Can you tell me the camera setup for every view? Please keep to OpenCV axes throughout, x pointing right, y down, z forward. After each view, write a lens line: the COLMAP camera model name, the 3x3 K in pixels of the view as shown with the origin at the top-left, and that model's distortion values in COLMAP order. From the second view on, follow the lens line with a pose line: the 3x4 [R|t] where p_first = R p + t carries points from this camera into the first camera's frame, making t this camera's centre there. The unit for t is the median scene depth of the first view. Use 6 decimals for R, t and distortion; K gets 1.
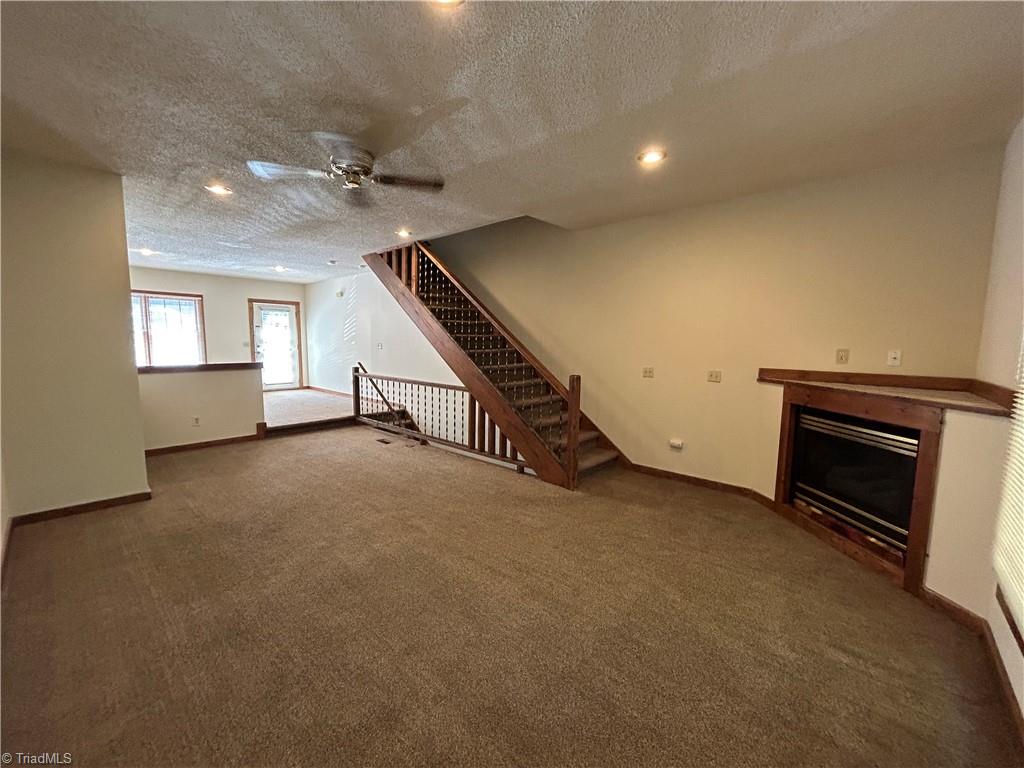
lens RADIAL K [[415.5, 0, 512.2], [0, 415.5, 382.0], [0, 0, 1]] dist [0.000716, -0.000036]
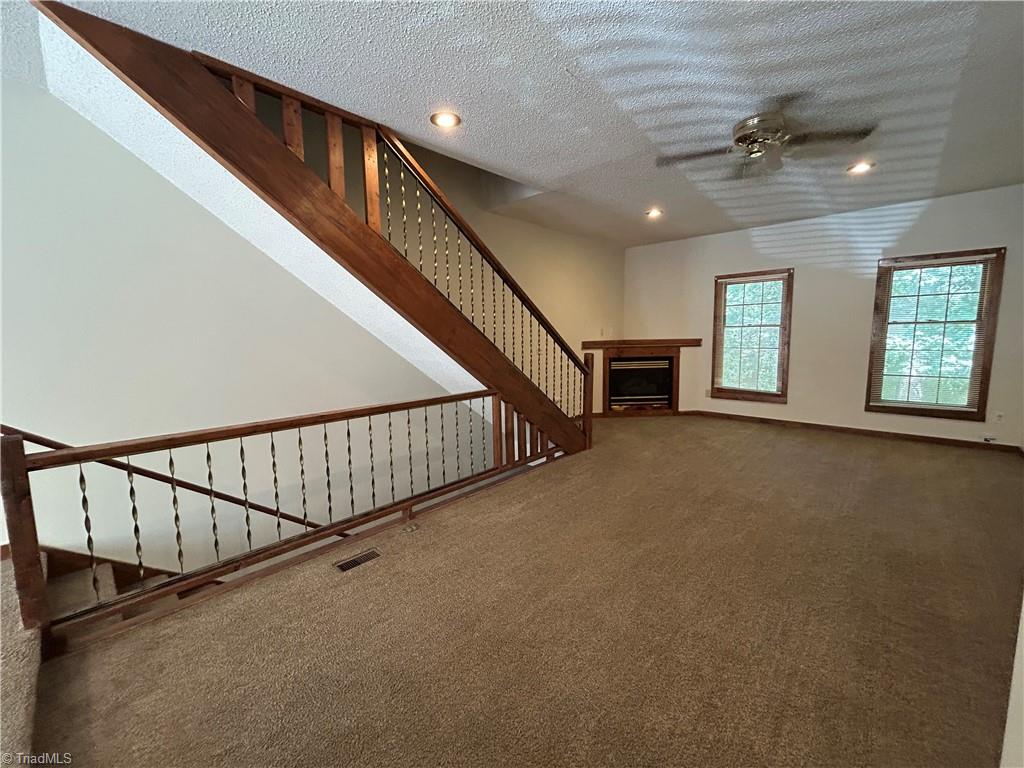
lens RADIAL K [[415.5, 0, 511.8], [0, 415.5, 383.2], [0, 0, 1]] dist [0.000716, -0.000036]
pose [[0.003698, -0.124094, 0.992264, -0.909666], [0.122661, 0.984834, 0.122707, -0.089447], [-0.992442, 0.121258, 0.018863, 1.042647]]
